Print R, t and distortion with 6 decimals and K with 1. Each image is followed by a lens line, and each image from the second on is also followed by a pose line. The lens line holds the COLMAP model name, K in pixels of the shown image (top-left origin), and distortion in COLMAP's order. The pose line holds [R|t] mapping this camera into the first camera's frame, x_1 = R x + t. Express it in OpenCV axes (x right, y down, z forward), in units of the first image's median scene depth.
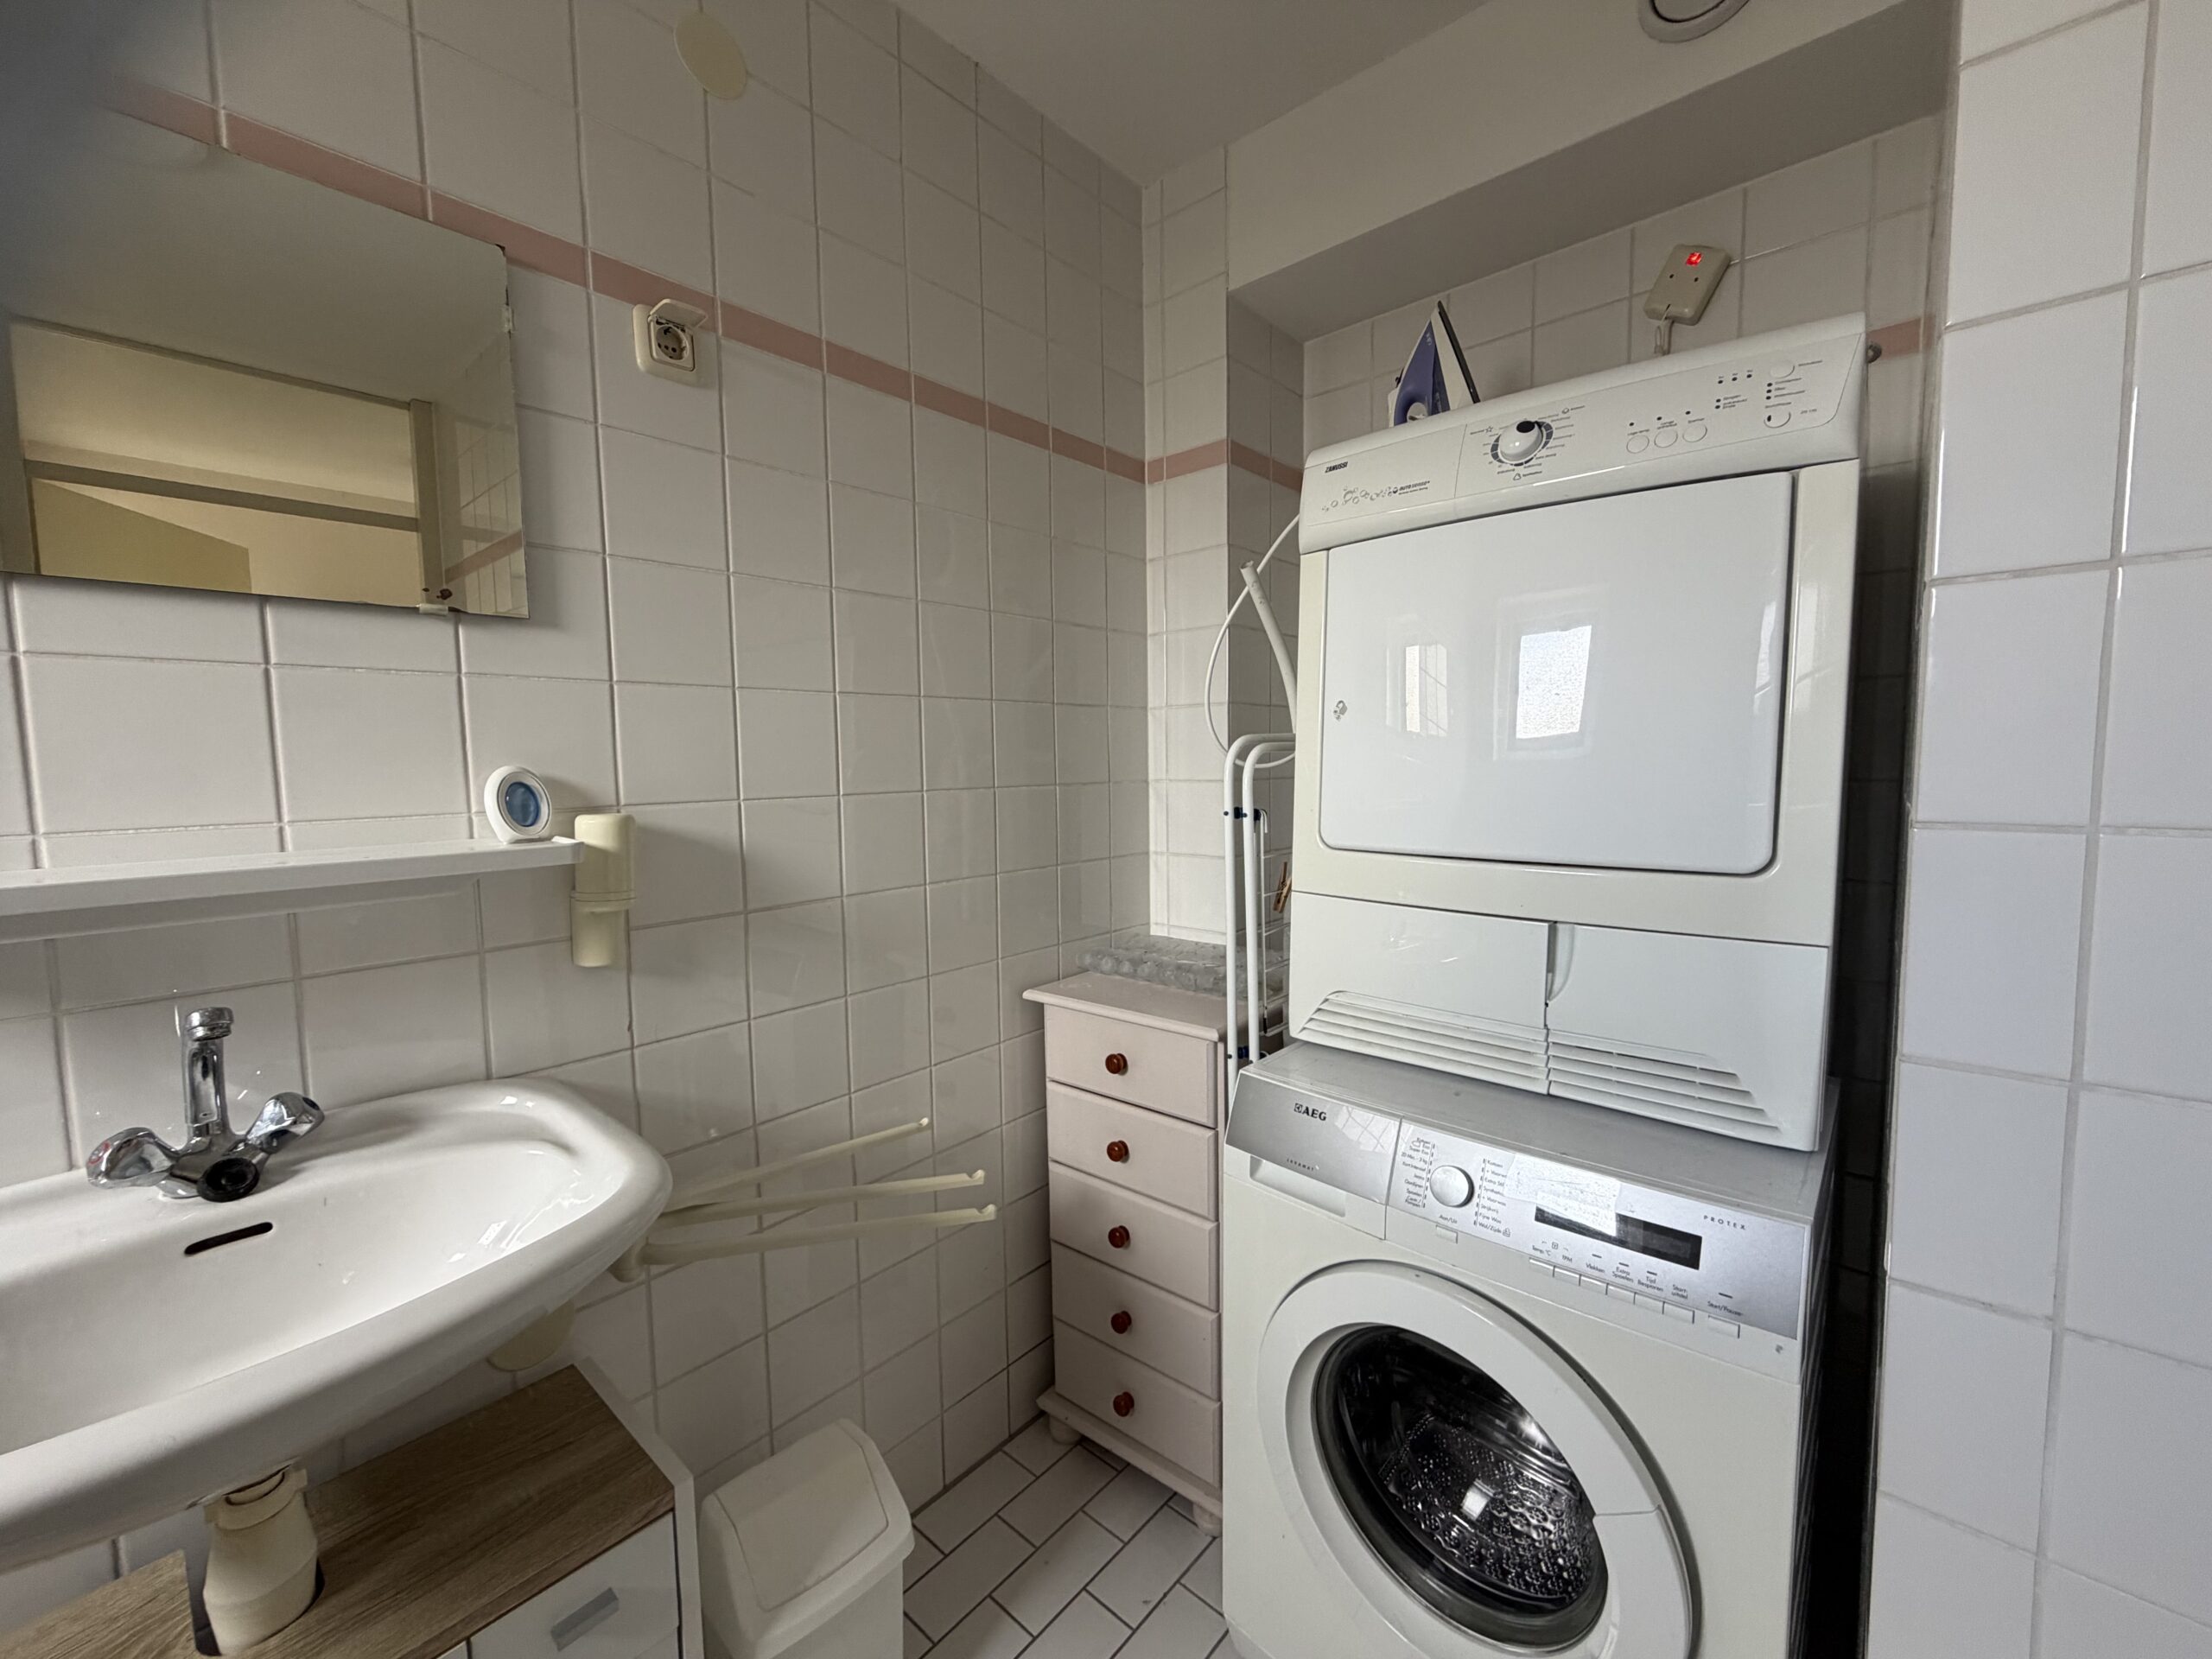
lens RADIAL K [[878.7, 0, 1100.2], [0, 878.7, 827.3], [0, 0, 1]] dist [0.000614, -0.000048]
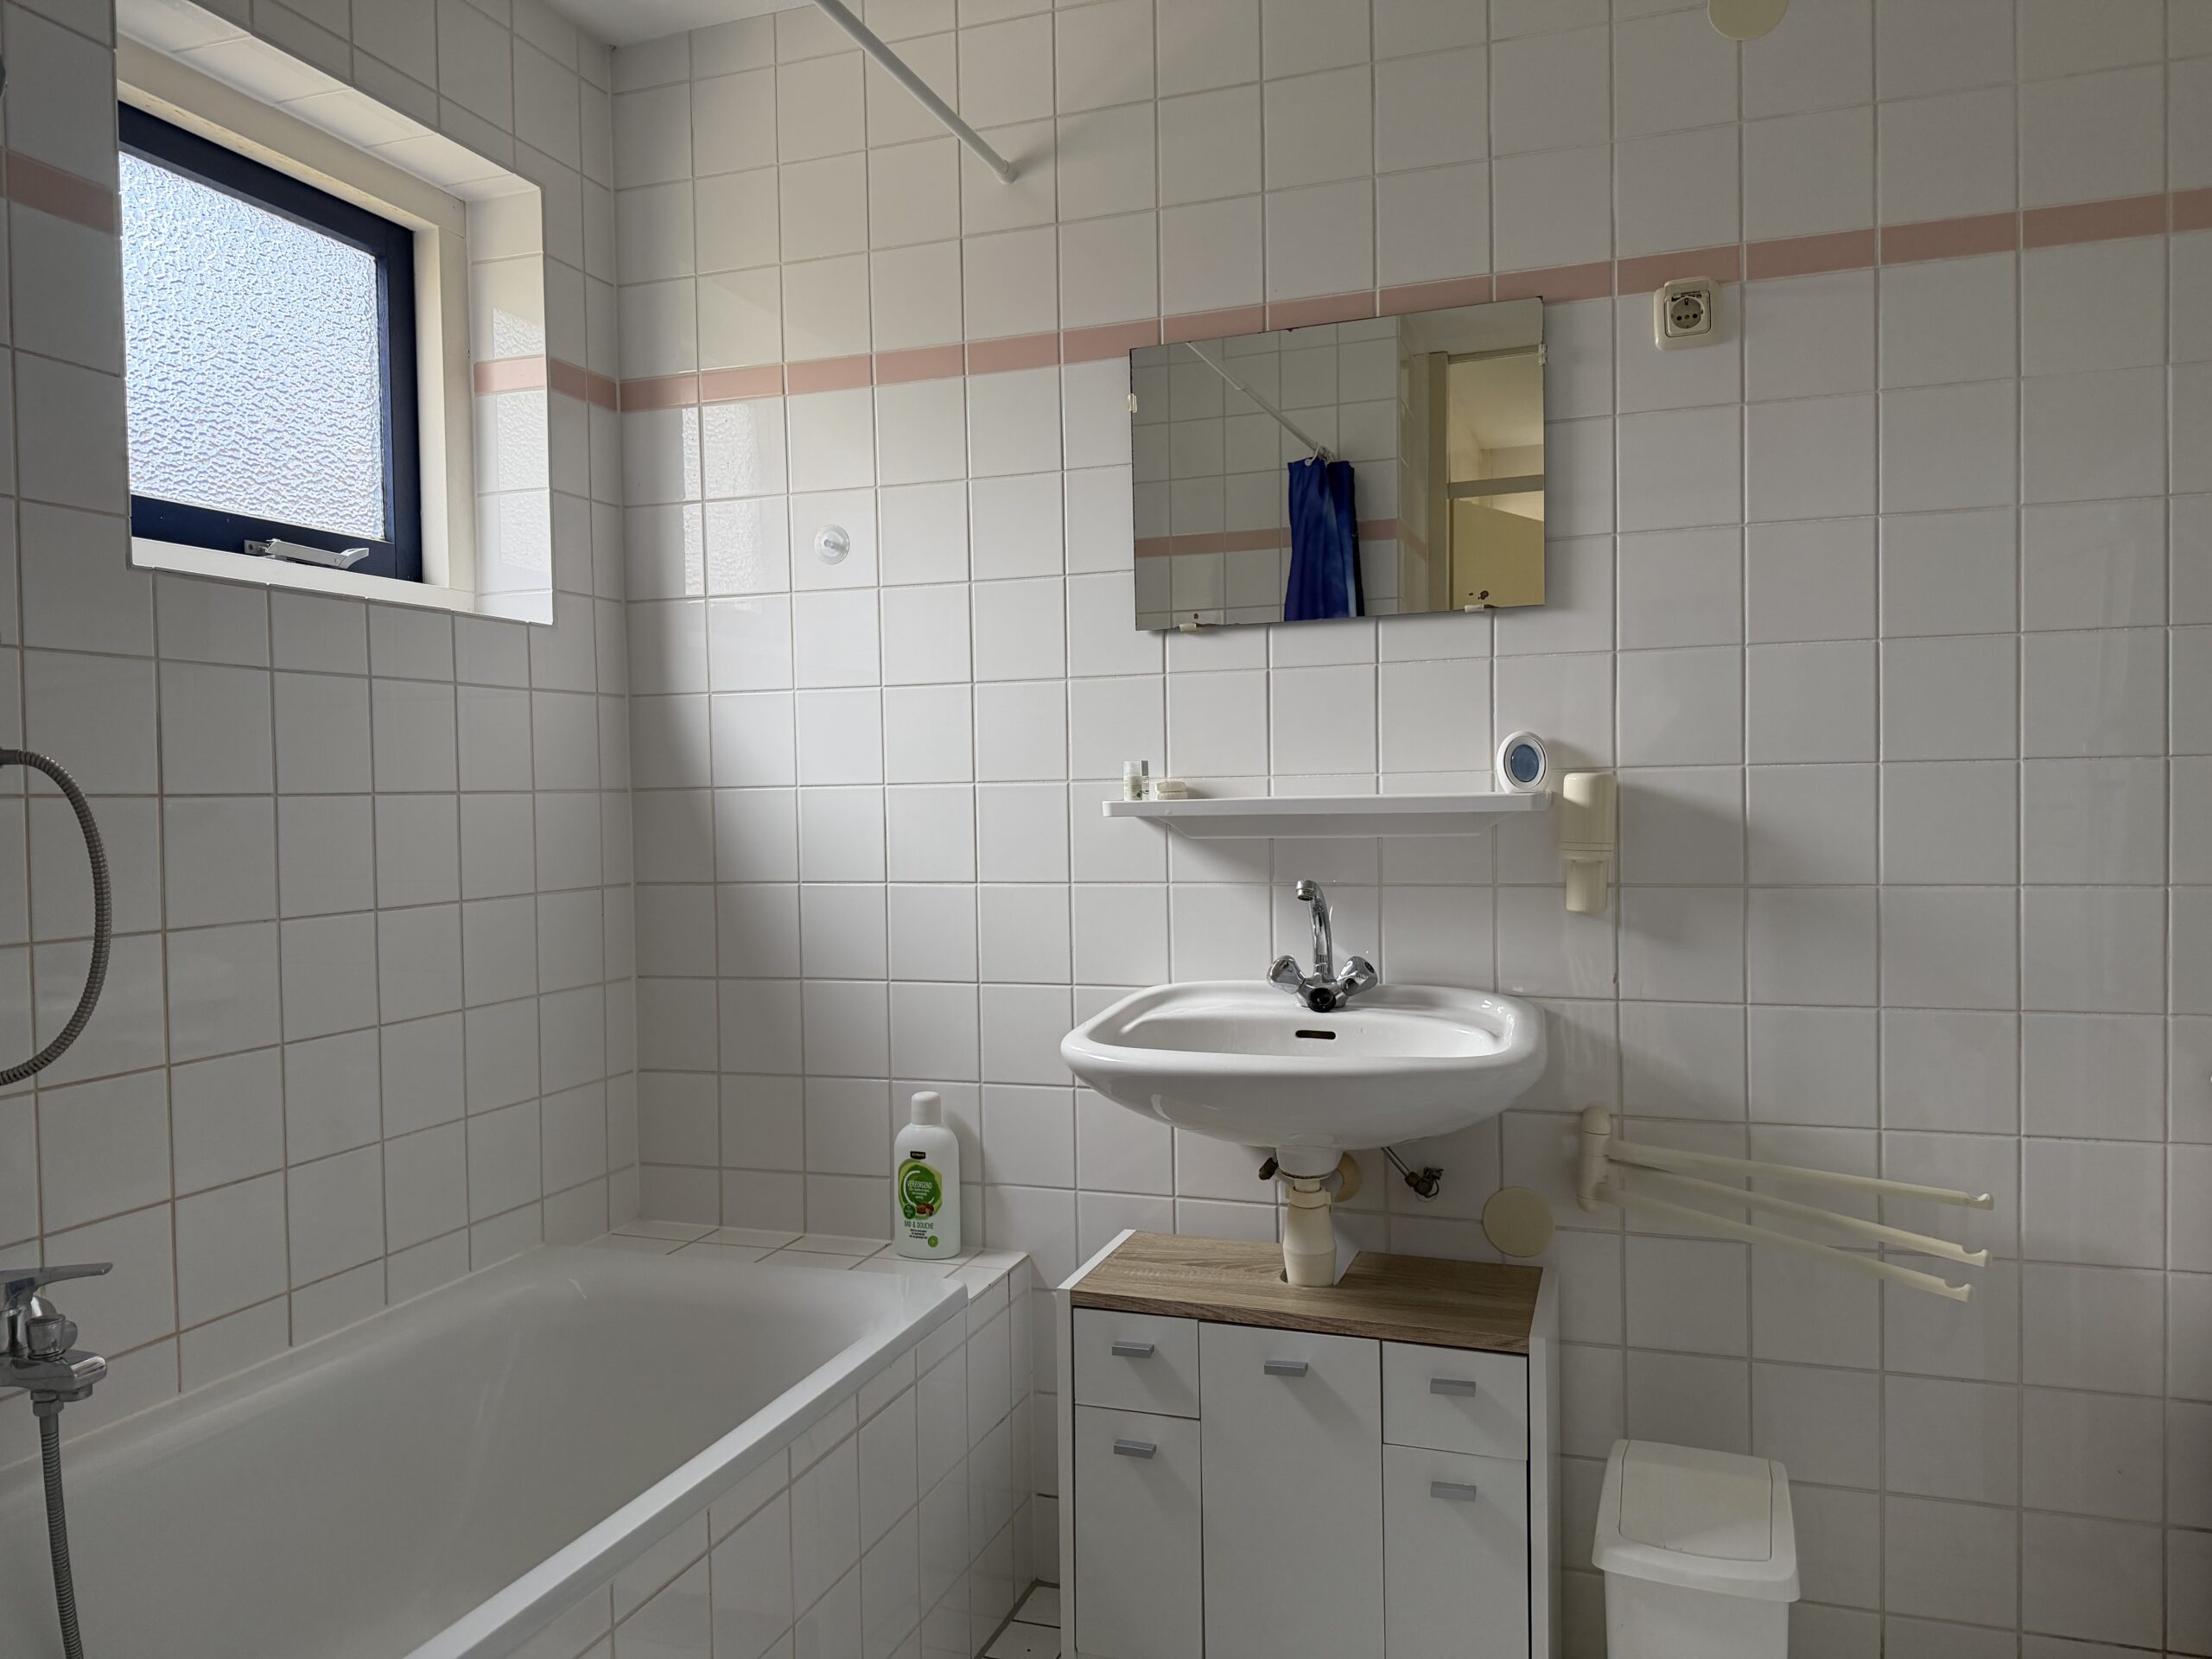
lens RADIAL K [[1560.7, 0, 1055.9], [0, 1560.7, 834.8], [0, 0, 1]] dist [0.037309, -0.038456]
pose [[0.349707, 0.032062, -0.936310, 1.056444], [-0.061810, 0.998026, 0.011090, 0.082689], [0.934818, 0.053995, 0.350999, -0.311009]]
